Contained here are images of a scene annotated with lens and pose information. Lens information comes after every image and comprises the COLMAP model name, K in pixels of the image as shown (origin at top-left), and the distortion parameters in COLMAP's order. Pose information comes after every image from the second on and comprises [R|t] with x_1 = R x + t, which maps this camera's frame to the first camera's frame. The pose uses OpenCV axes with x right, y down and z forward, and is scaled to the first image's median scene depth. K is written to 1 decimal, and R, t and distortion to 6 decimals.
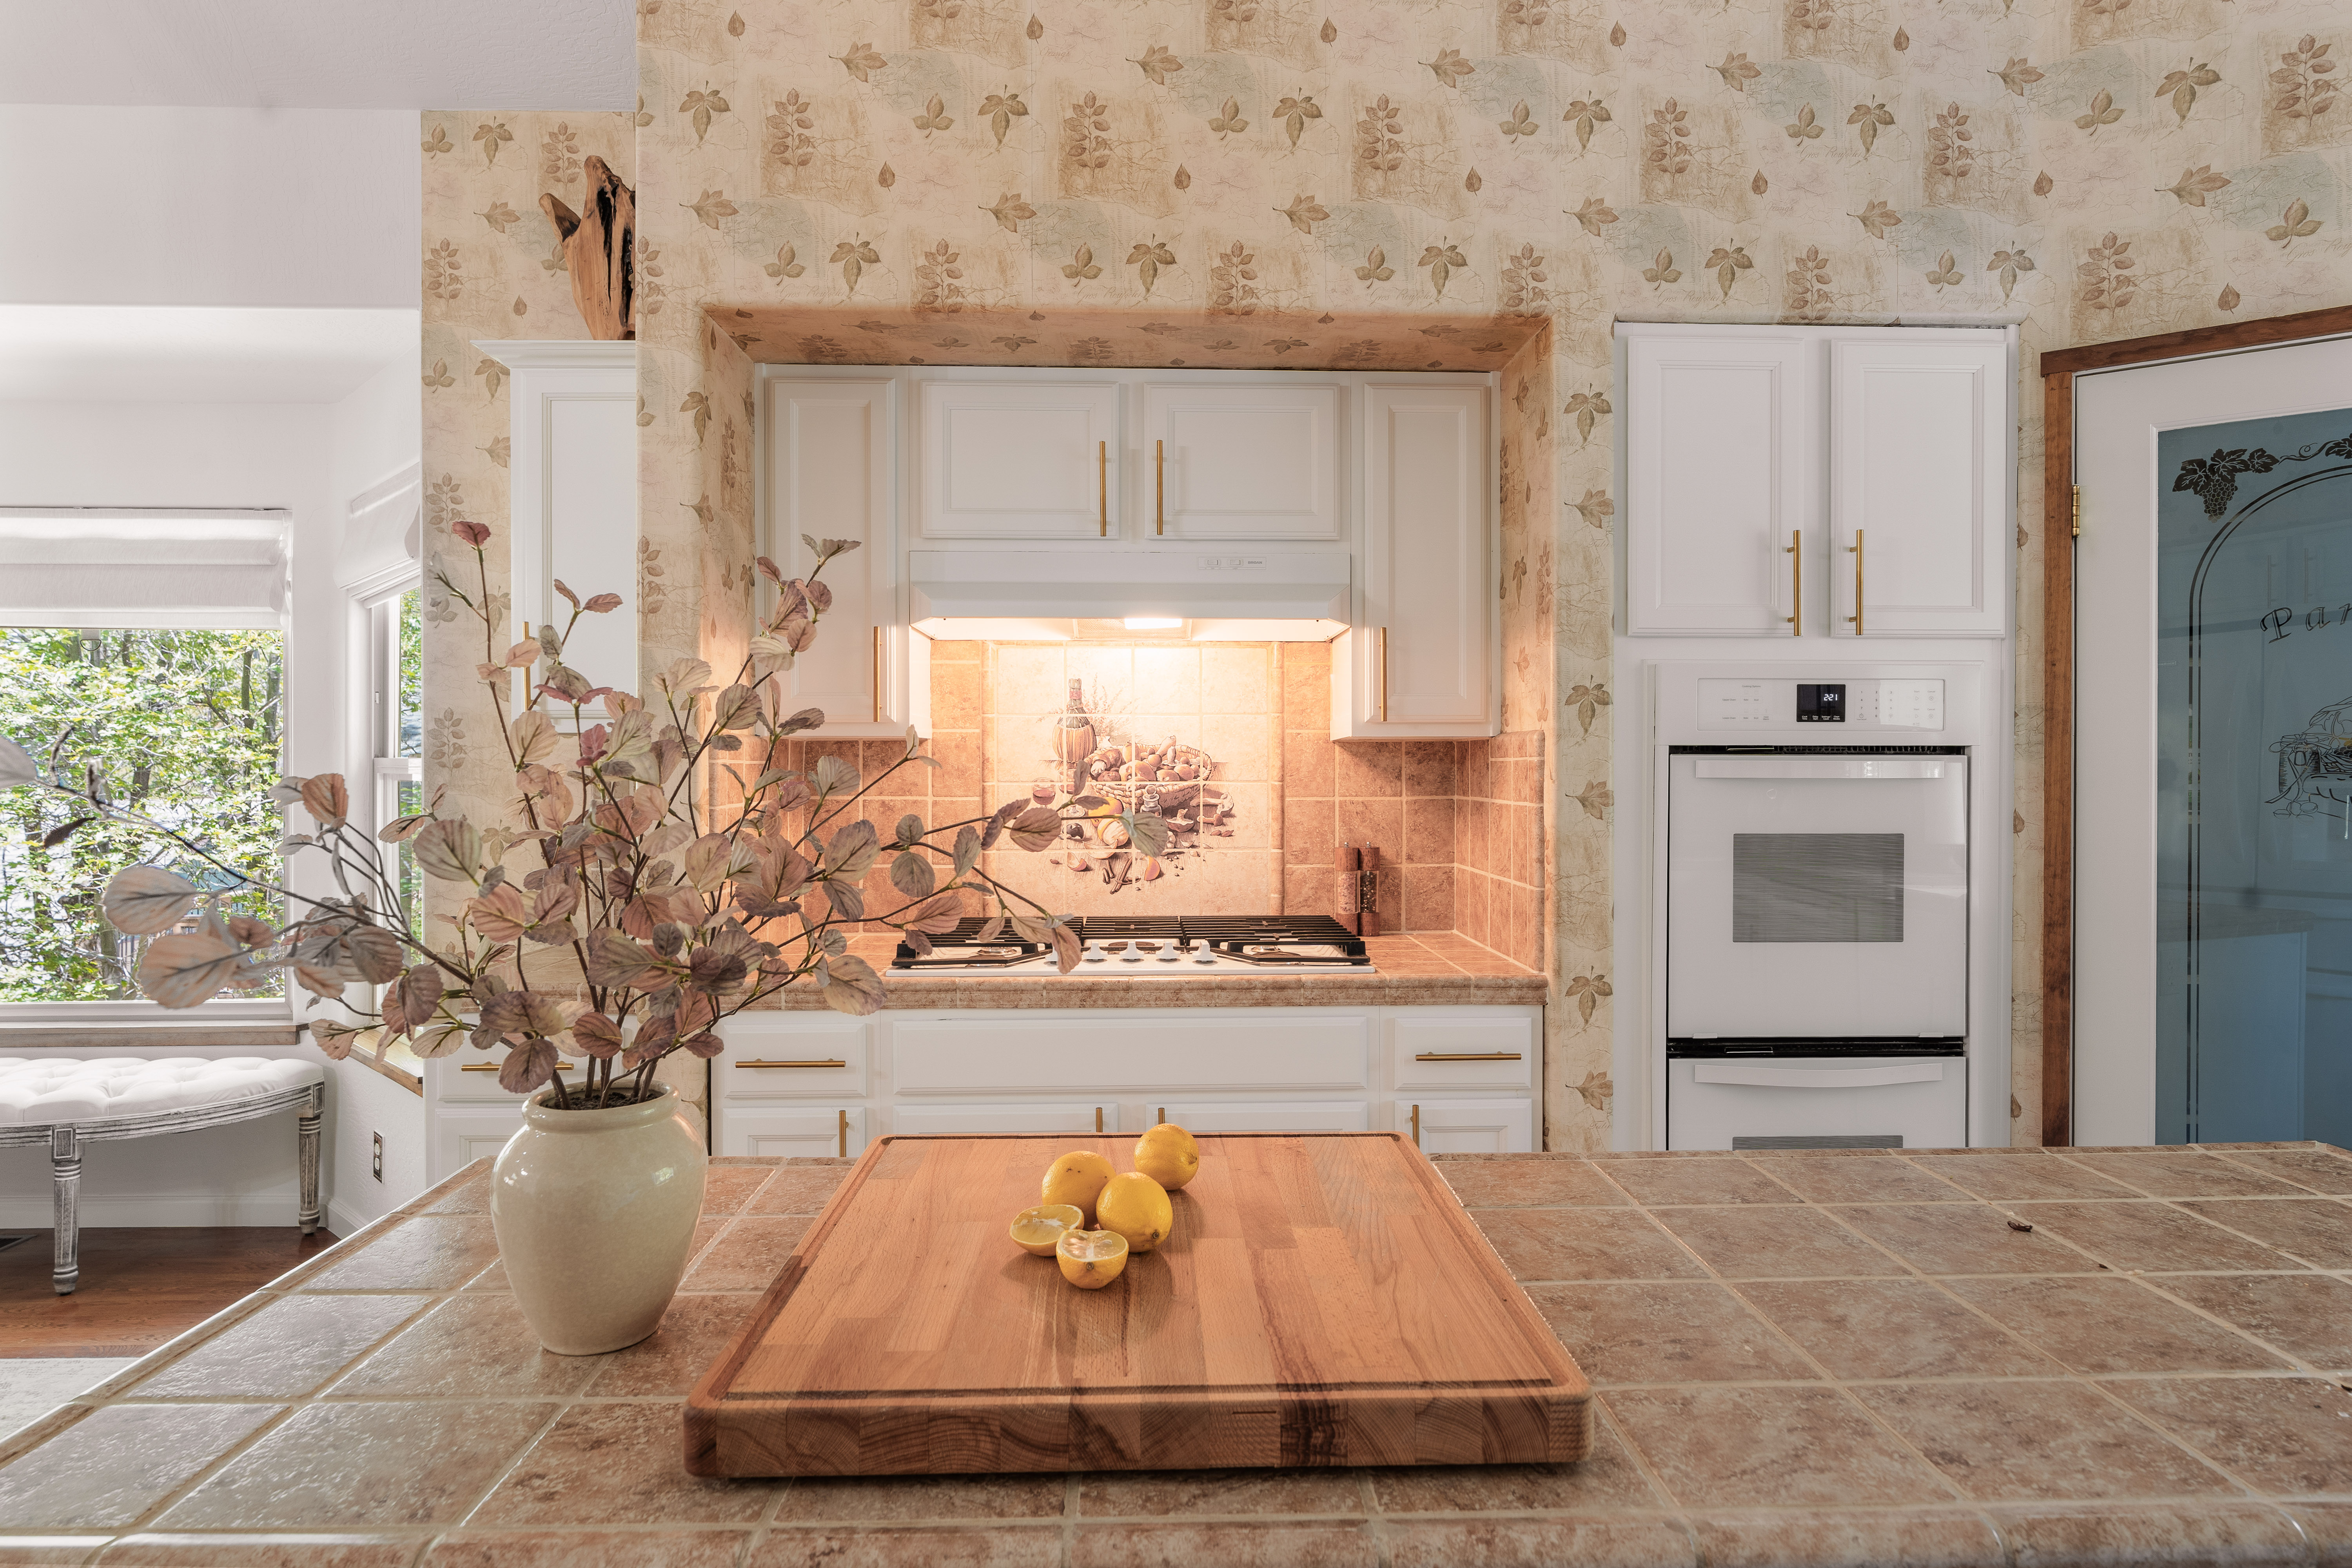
lens RADIAL K [[1251.6, 0, 1184.0], [0, 1251.6, 772.8], [0, 0, 1]] dist [-0.003389, 0.000937]
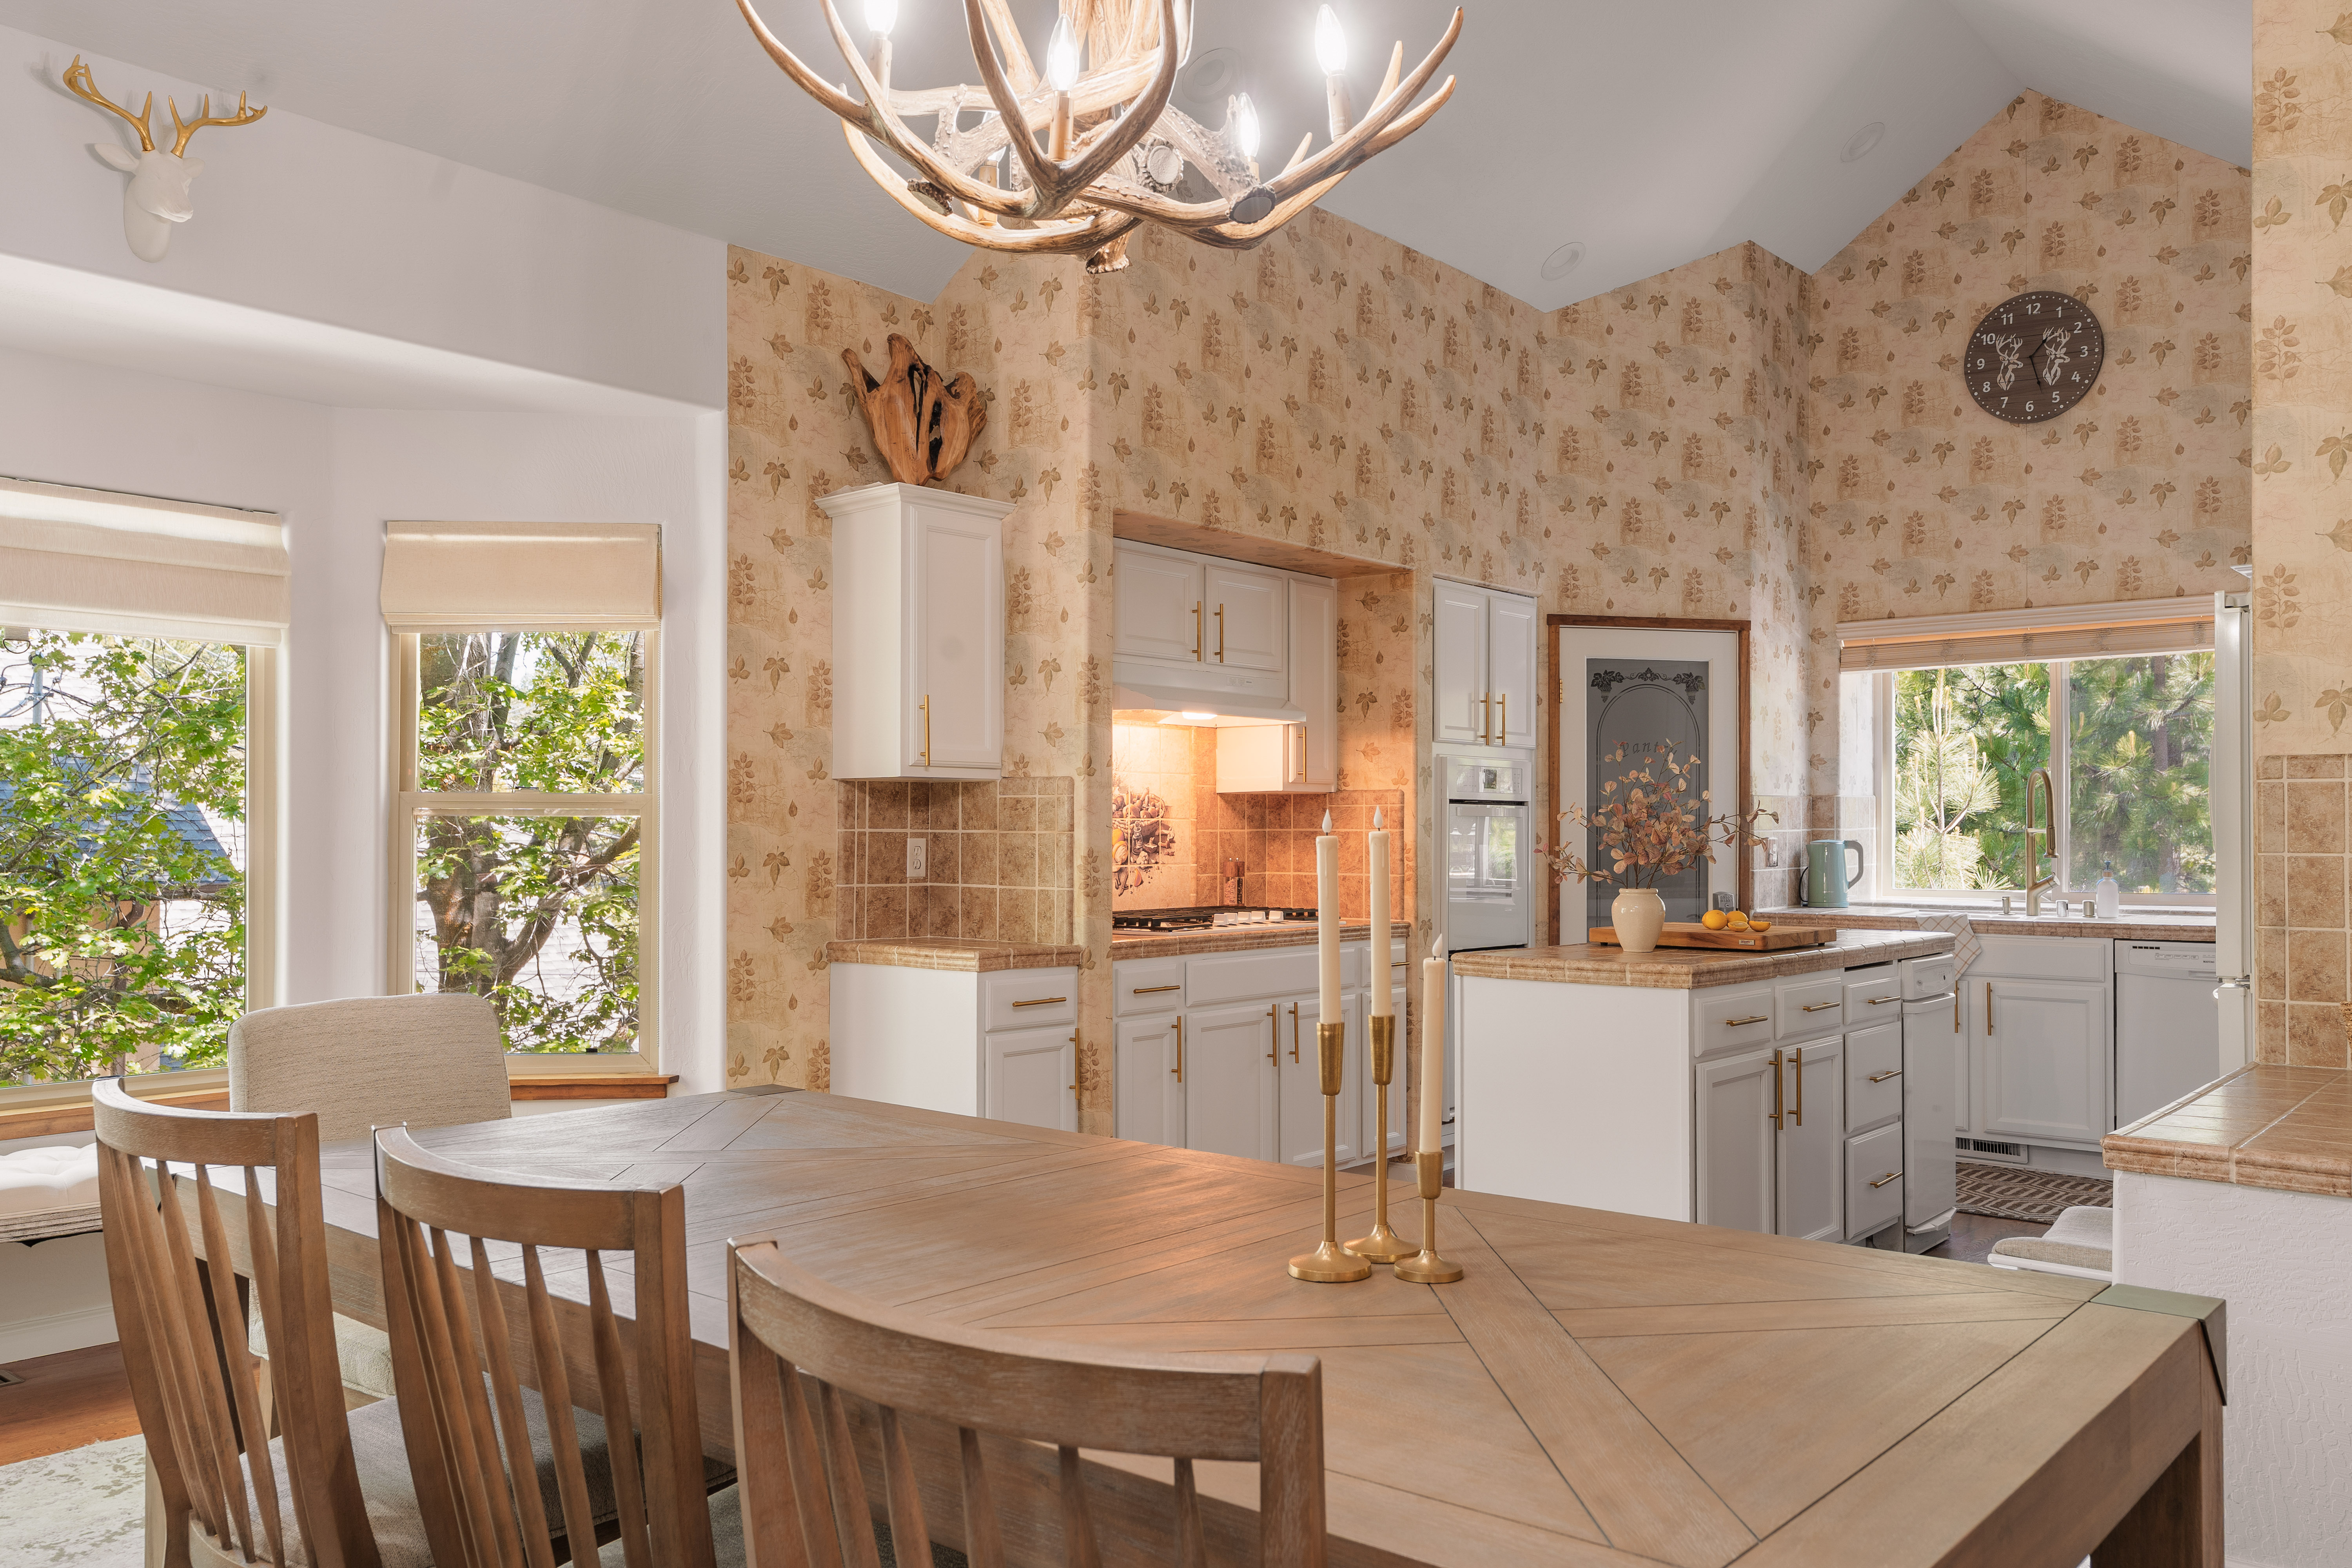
lens RADIAL K [[1789.5, 0, 1200.2], [0, 1789.5, 816.6], [0, 0, 1]] dist [0.006250, 0.005398]
pose [[0.665326, 0.007660, 0.746513, -1.924426], [0.001608, 0.999930, -0.011694, 0.036898], [-0.746551, 0.008981, 0.665268, -0.551168]]
